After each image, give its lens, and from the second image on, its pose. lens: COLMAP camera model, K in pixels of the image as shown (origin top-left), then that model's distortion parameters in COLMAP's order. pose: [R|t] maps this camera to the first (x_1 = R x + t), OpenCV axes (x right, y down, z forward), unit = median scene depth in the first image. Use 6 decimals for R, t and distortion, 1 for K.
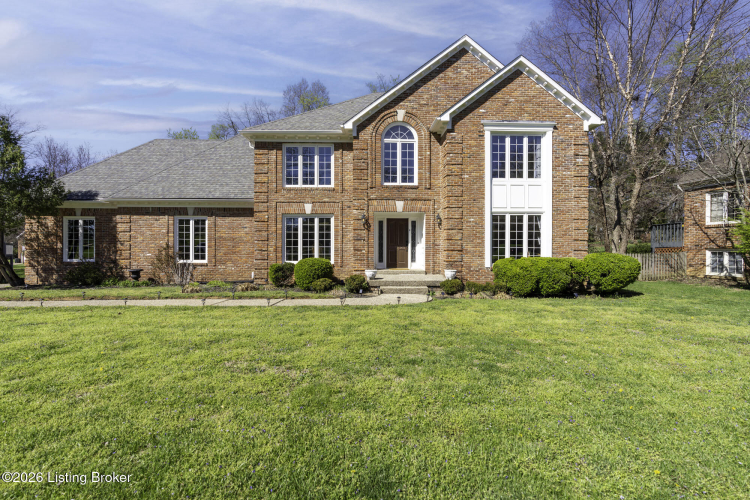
lens RADIAL K [[337.0, 0, 375.0], [0, 337.0, 250.0], [0, 0, 1]] dist [-0.009532, -0.000201]
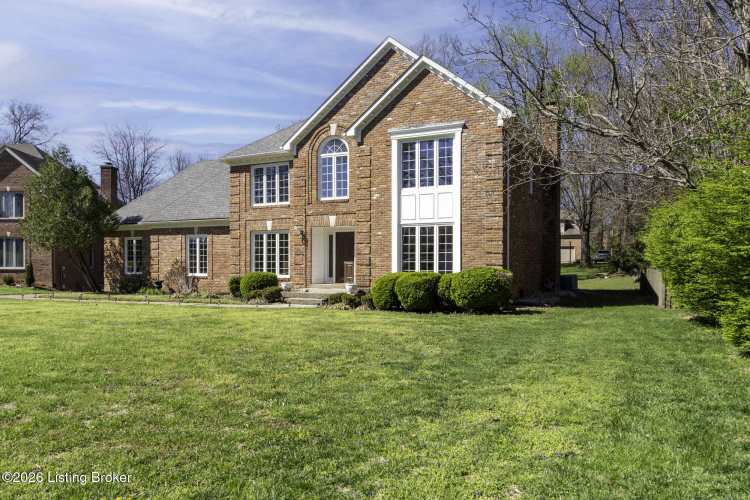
lens RADIAL K [[536.3, 0, 376.3], [0, 536.3, 269.7], [0, 0, 1]] dist [-0.001209, -0.000377]
pose [[0.880286, 0.004571, -0.474422, 0.910637], [-0.001056, 0.999970, 0.007674, 0.003159], [0.474443, -0.006254, 0.880264, -0.330409]]
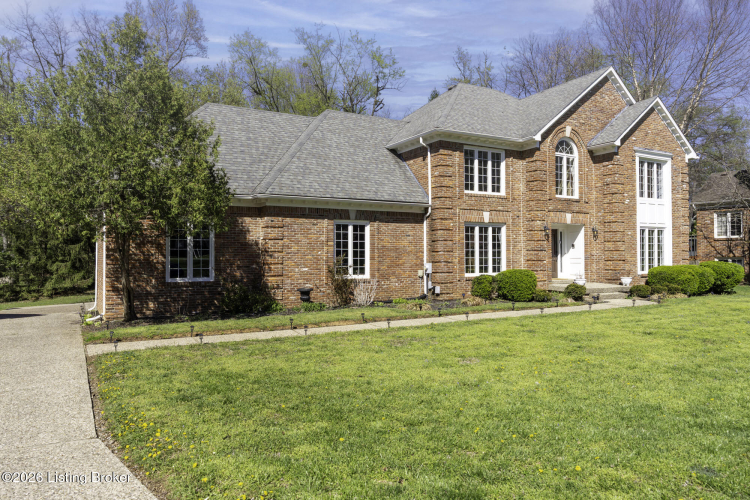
lens RADIAL K [[511.9, 0, 375.0], [0, 511.9, 250.0], [0, 0, 1]] dist [-0.000461, 0.000133]
pose [[0.884589, 0.000758, 0.466371, -1.151705], [0.009810, 0.999747, -0.020231, -0.005398], [-0.466268, 0.022472, 0.884358, -0.114946]]
